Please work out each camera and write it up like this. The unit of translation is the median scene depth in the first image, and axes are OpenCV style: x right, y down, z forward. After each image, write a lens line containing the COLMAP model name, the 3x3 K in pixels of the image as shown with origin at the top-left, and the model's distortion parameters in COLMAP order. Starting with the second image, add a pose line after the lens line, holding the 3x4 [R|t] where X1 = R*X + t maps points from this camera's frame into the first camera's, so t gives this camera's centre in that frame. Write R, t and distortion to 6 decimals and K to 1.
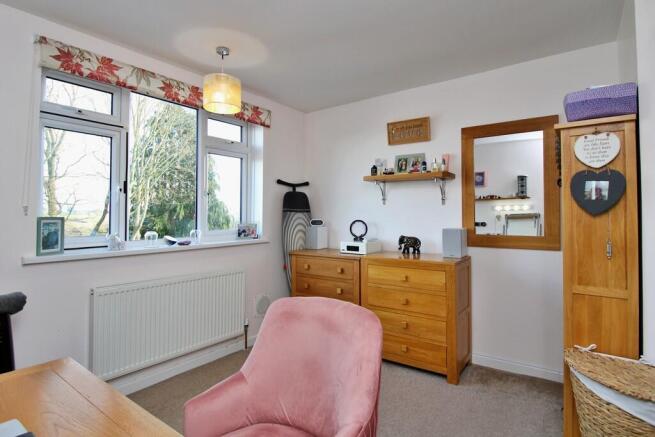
lens RADIAL K [[347.5, 0, 331.3], [0, 347.5, 215.4], [0, 0, 1]] dist [-0.005810, -0.003377]
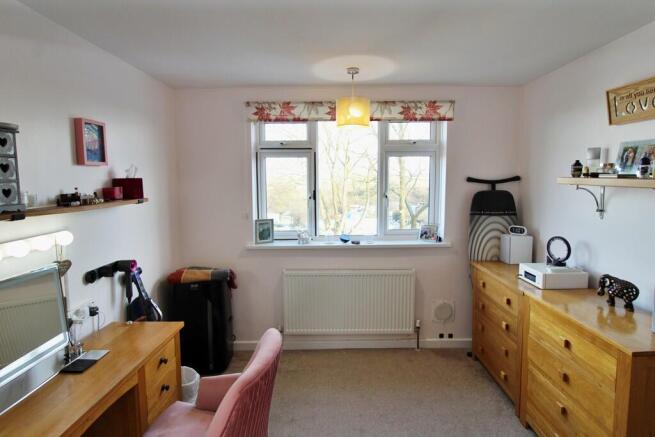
lens RADIAL K [[347.5, 0, 330.4], [0, 347.5, 217.4], [0, 0, 1]] dist [-0.005810, -0.003377]
pose [[0.585903, 0.086940, -0.805704, 0.388901], [0.006959, 0.993652, 0.112281, -0.113278], [0.810352, -0.071392, 0.581578, 0.228043]]
